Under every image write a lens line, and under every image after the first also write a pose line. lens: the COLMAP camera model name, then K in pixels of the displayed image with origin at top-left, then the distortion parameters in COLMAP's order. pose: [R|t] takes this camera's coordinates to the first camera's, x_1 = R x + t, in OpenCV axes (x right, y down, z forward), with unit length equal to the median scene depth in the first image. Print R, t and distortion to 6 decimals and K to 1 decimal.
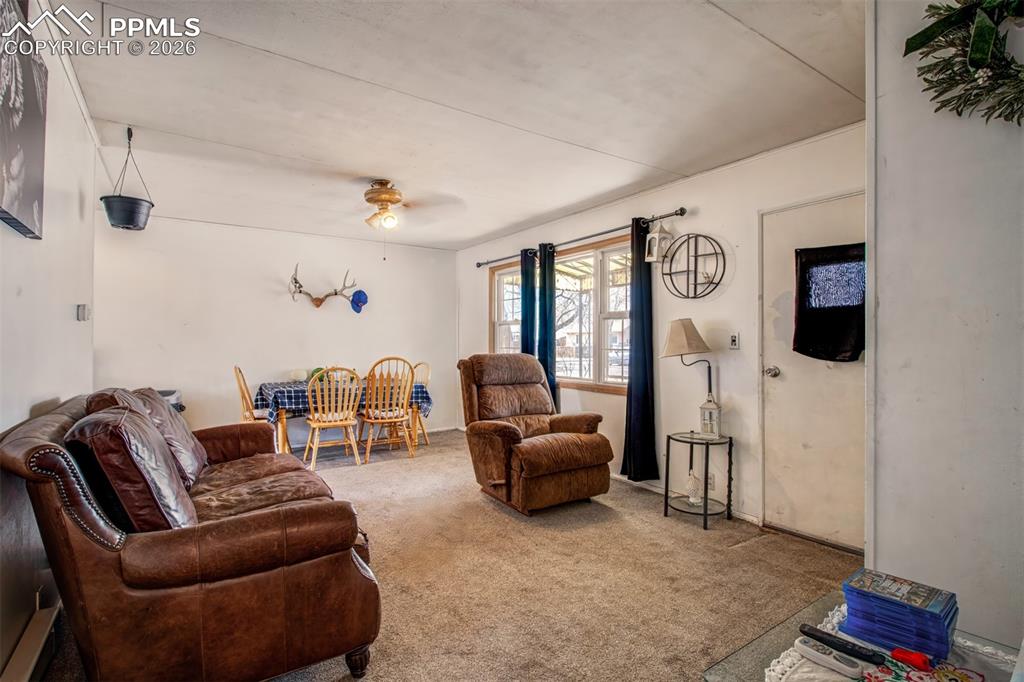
lens RADIAL K [[487.3, 0, 512.0], [0, 487.3, 341.0], [0, 0, 1]] dist [-0.002461, -0.001247]
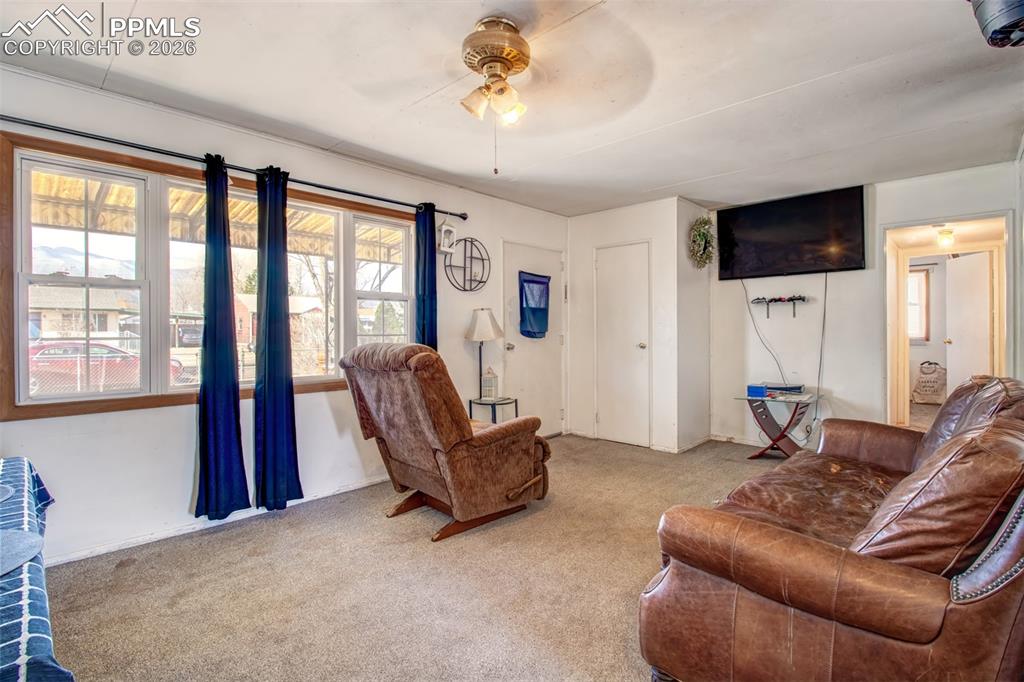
lens RADIAL K [[477.0, 0, 519.1], [0, 477.0, 329.4], [0, 0, 1]] dist [-0.003559, -0.010040]
pose [[-0.215877, -0.002800, 0.976417, -0.809860], [-0.005473, 0.999984, 0.001658, 0.005082], [-0.976405, -0.004986, -0.215889, 1.119790]]
